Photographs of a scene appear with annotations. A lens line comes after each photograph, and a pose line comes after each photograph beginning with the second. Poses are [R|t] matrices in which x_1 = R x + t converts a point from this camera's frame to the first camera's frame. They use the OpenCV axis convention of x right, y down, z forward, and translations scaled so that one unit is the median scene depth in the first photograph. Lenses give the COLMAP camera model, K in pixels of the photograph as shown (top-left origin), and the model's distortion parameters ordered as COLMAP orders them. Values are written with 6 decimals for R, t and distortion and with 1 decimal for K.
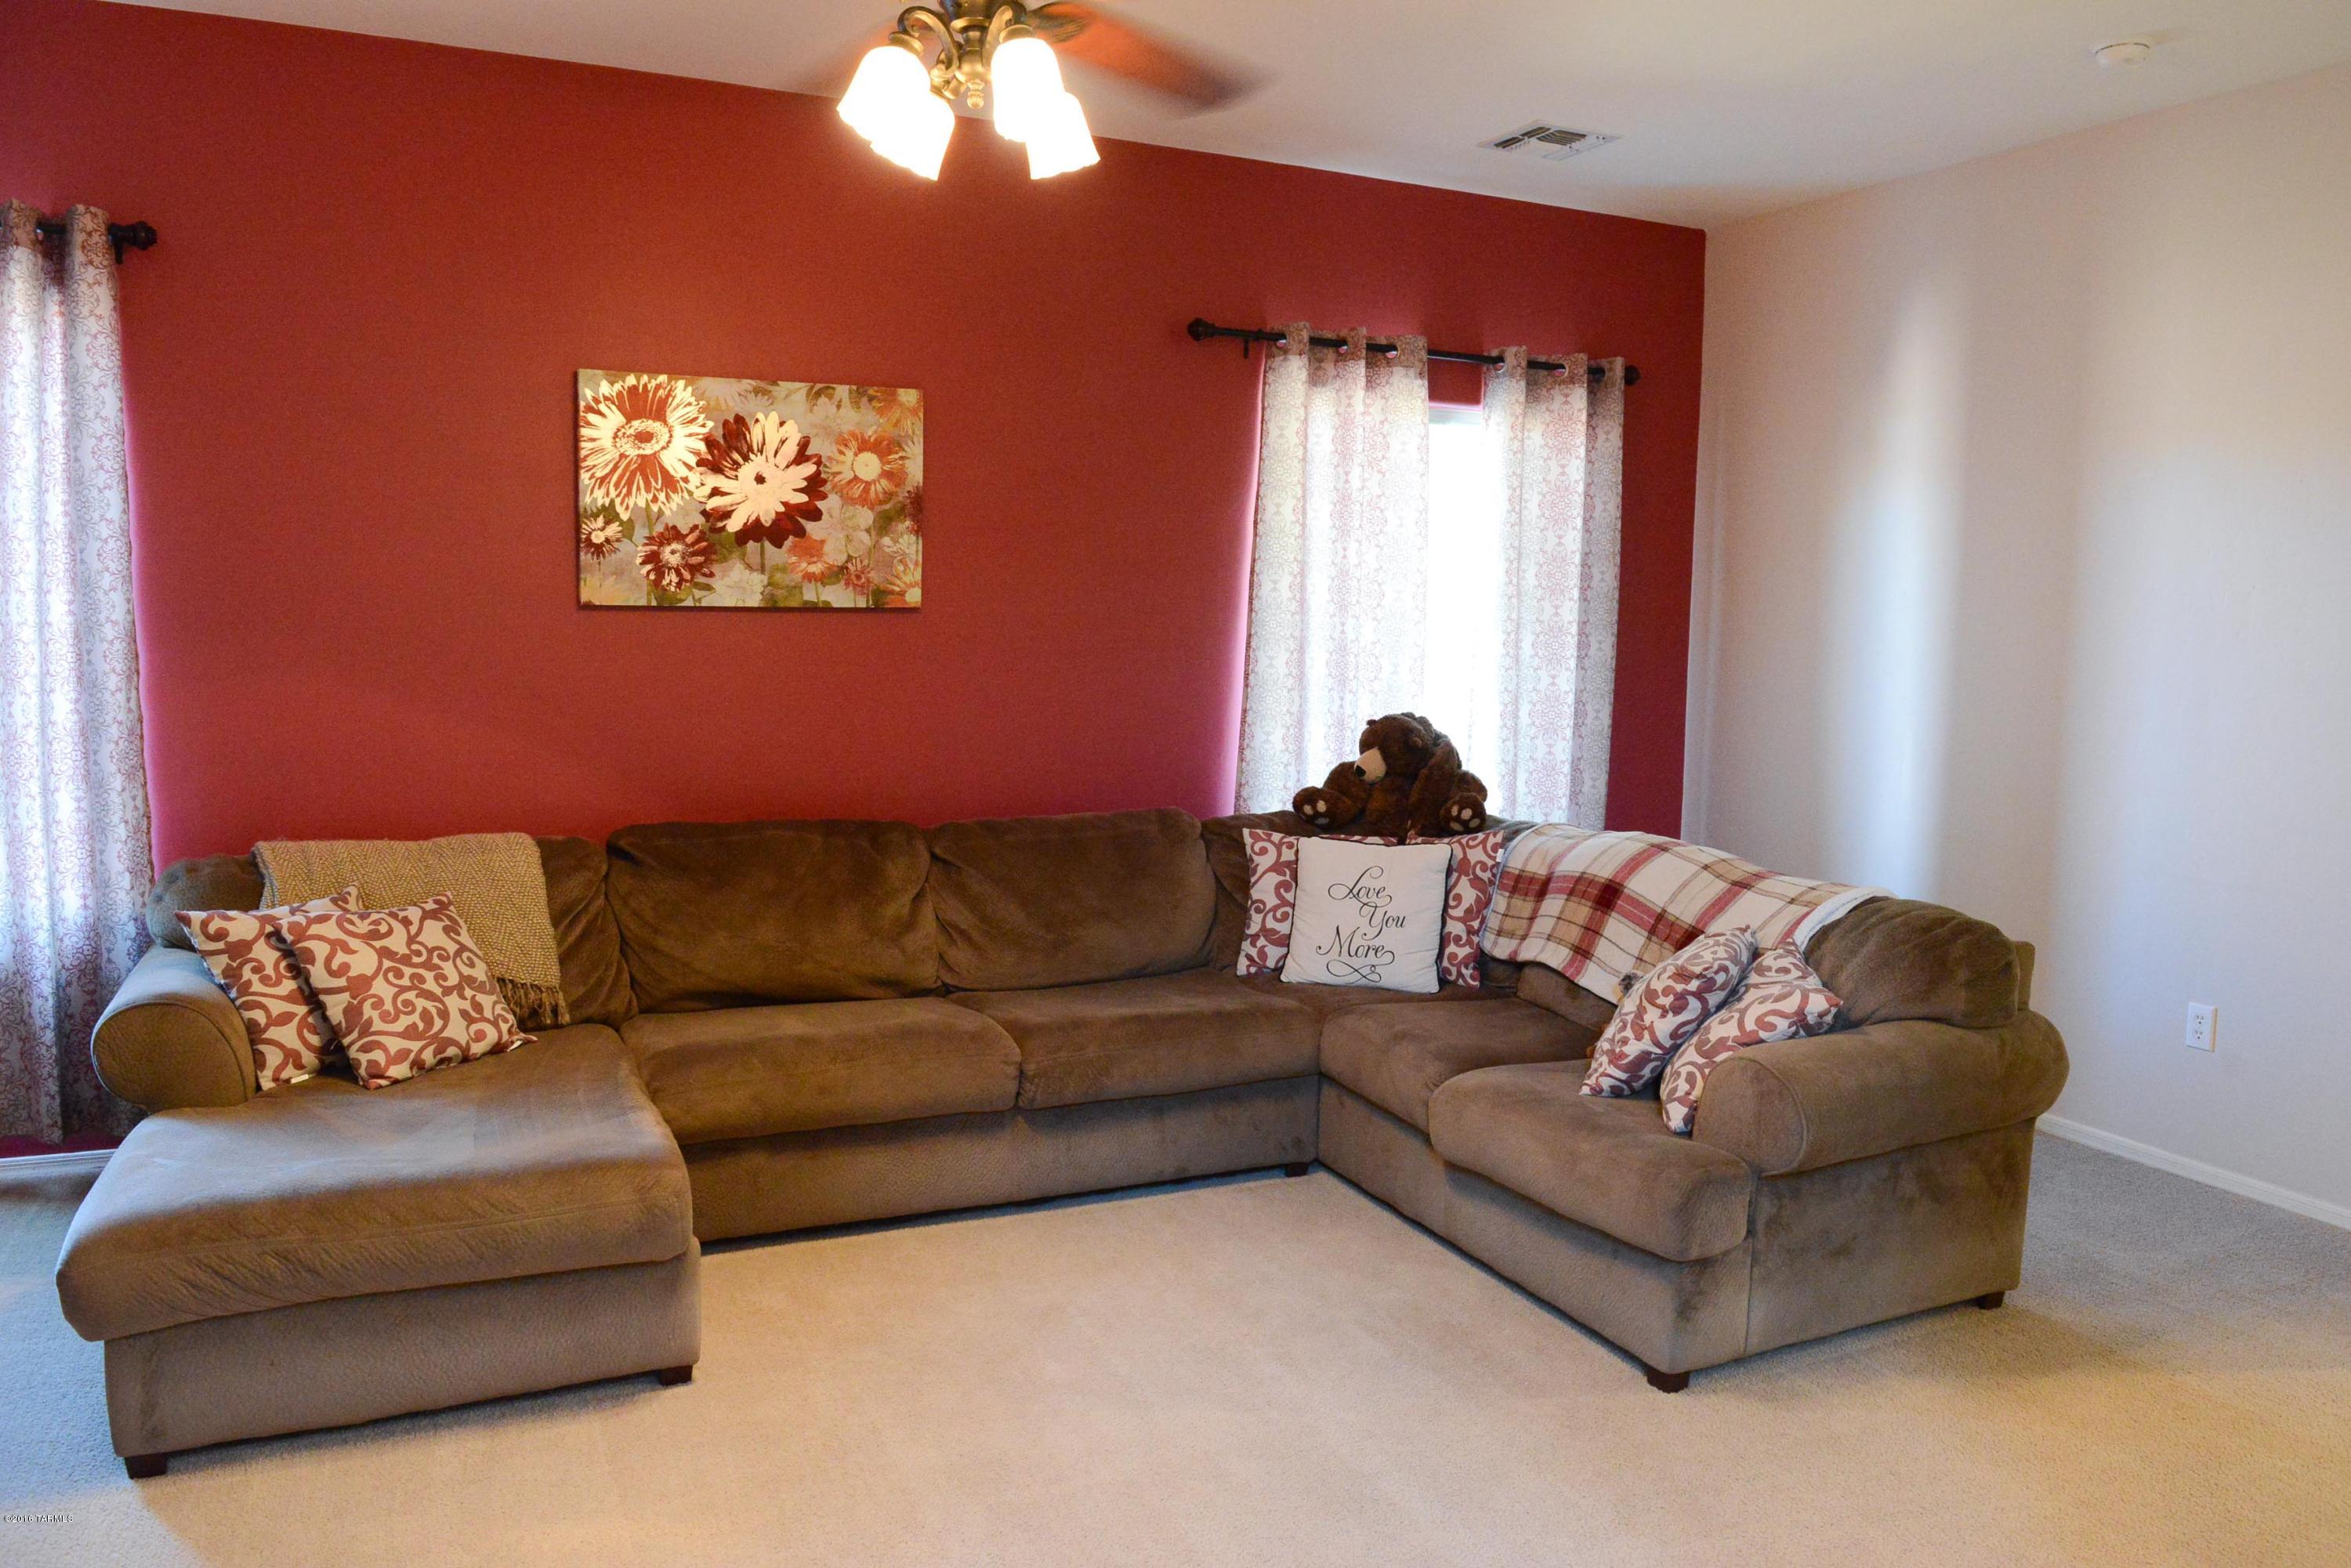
lens RADIAL K [[1654.8, 0, 1216.0], [0, 1654.8, 774.9], [0, 0, 1]] dist [-0.053109, -0.002937]
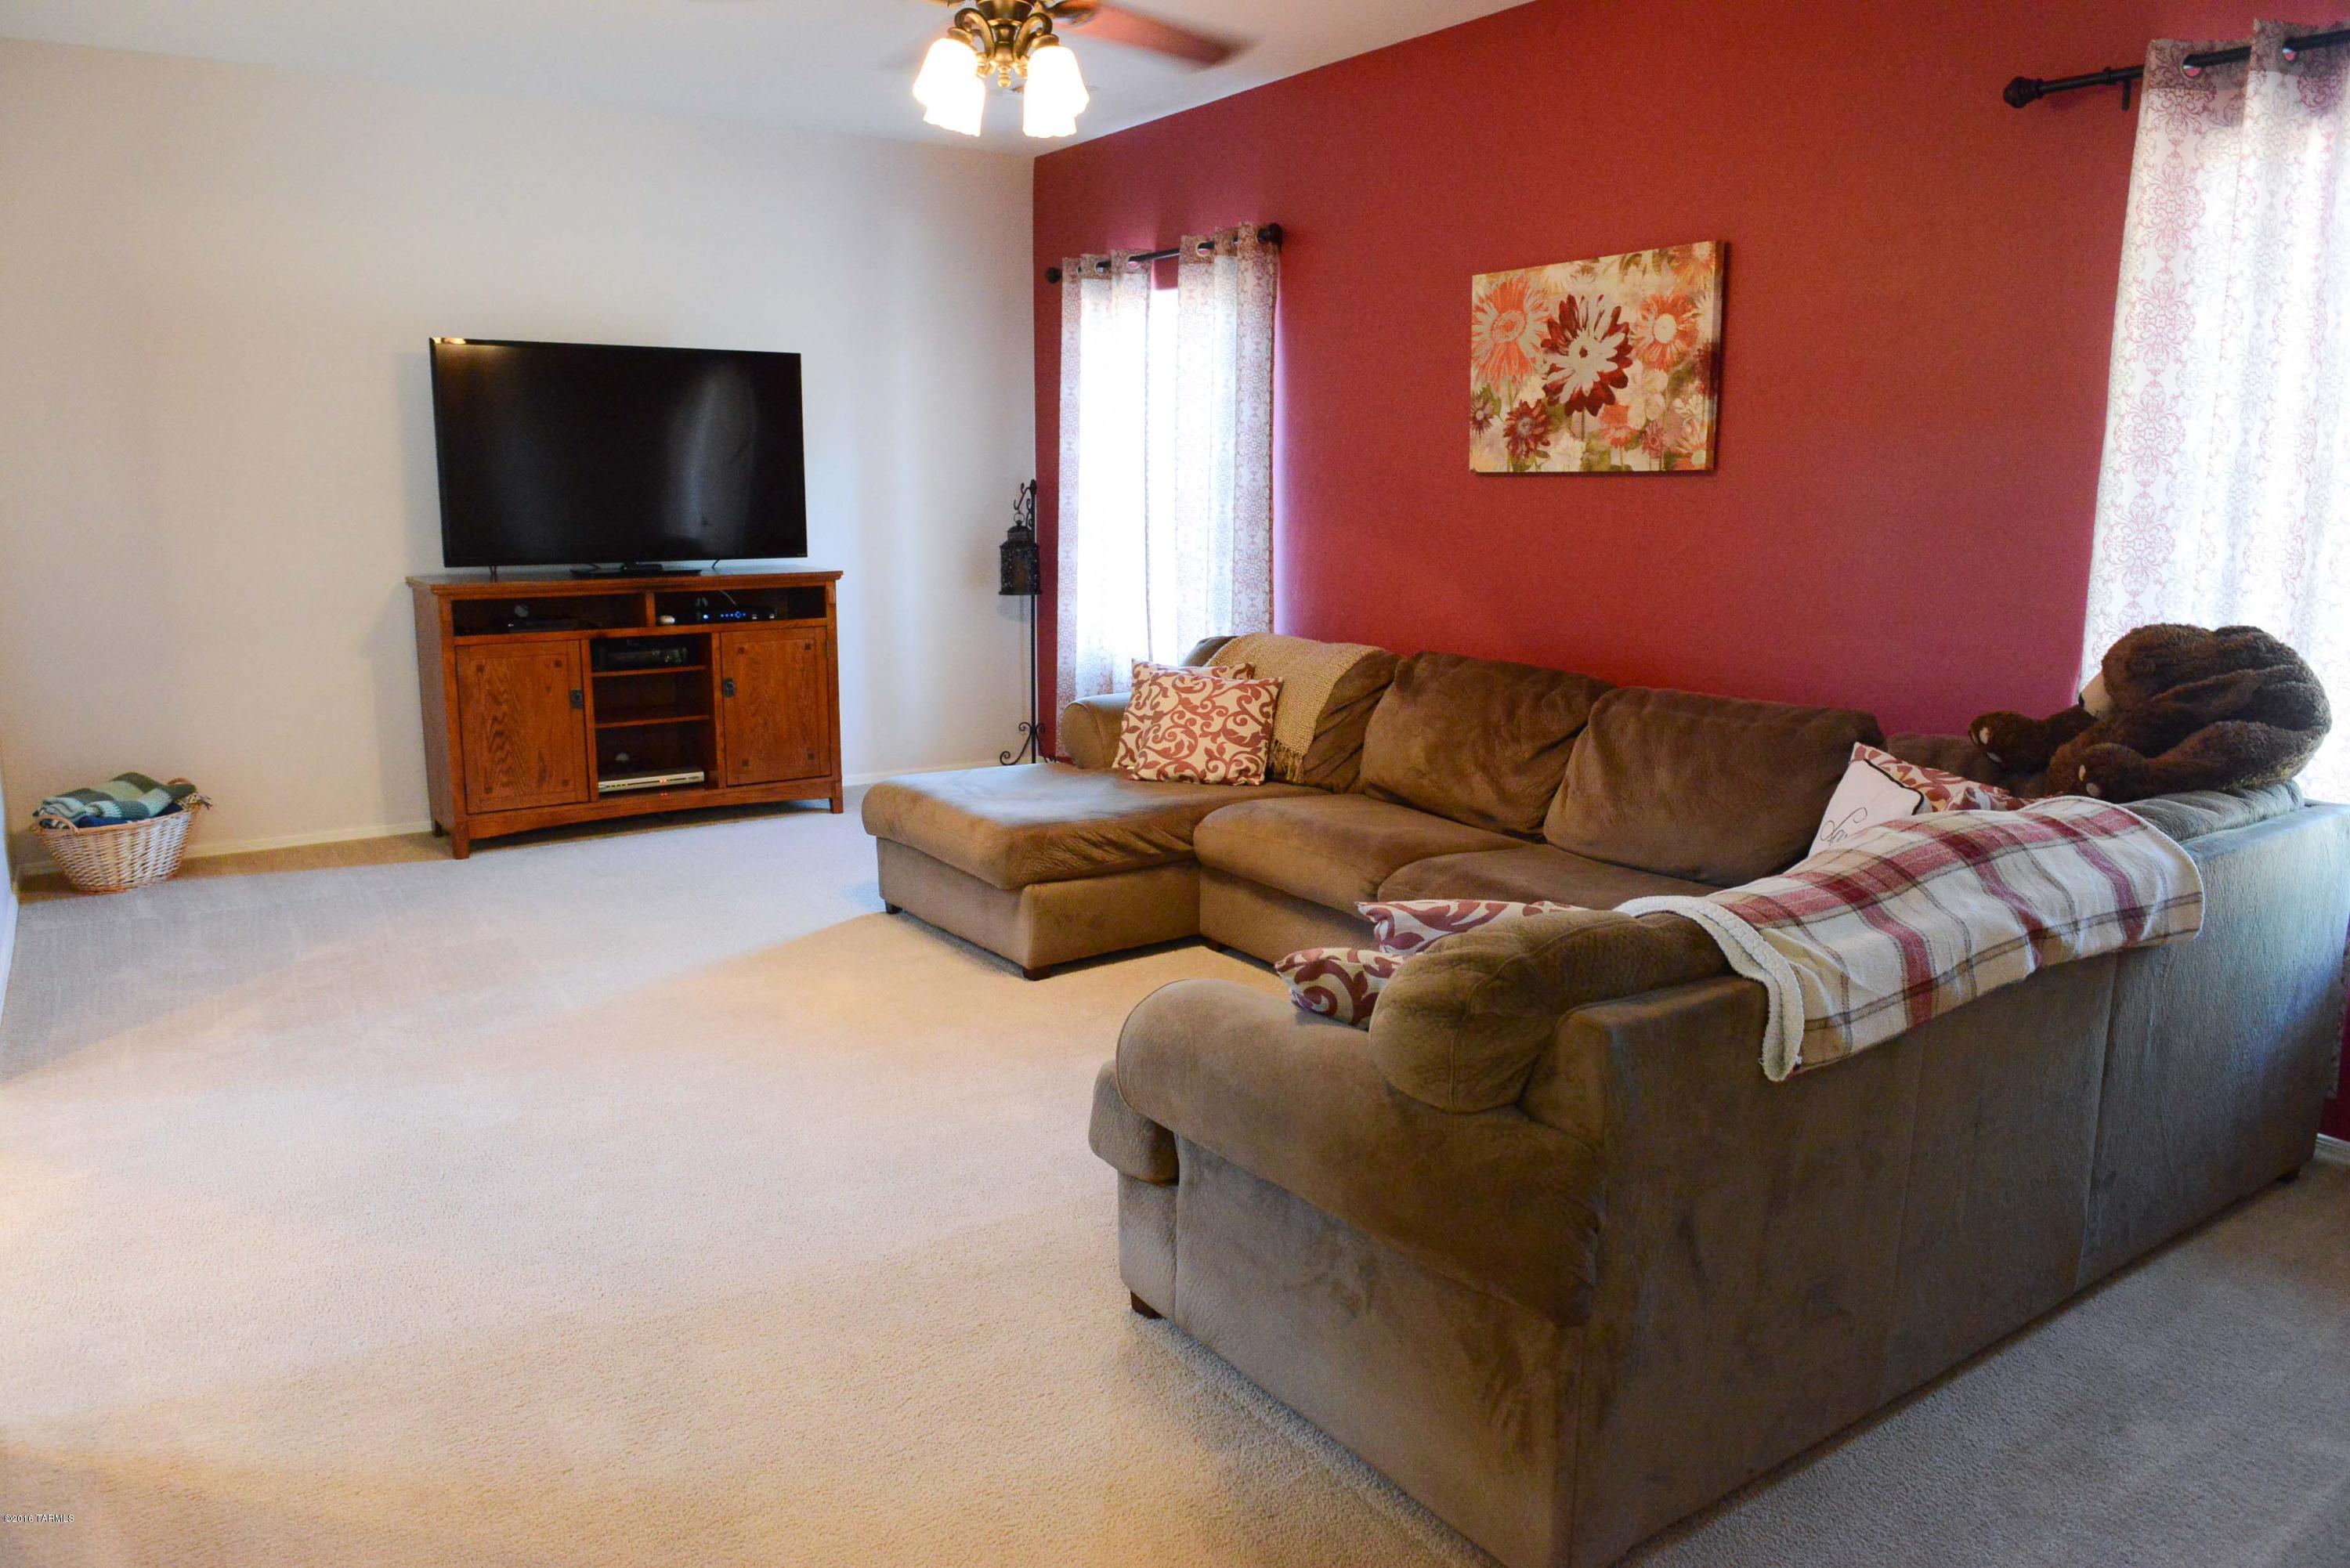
lens RADIAL K [[1592.8, 0, 1175.0], [0, 1592.8, 784.0], [0, 0, 1]] dist [-0.047102, -0.007609]
pose [[0.156869, 0.166171, -0.973540, 0.764044], [-0.100169, 0.983337, 0.151702, -0.032328], [0.982526, 0.073721, 0.170901, 0.595100]]
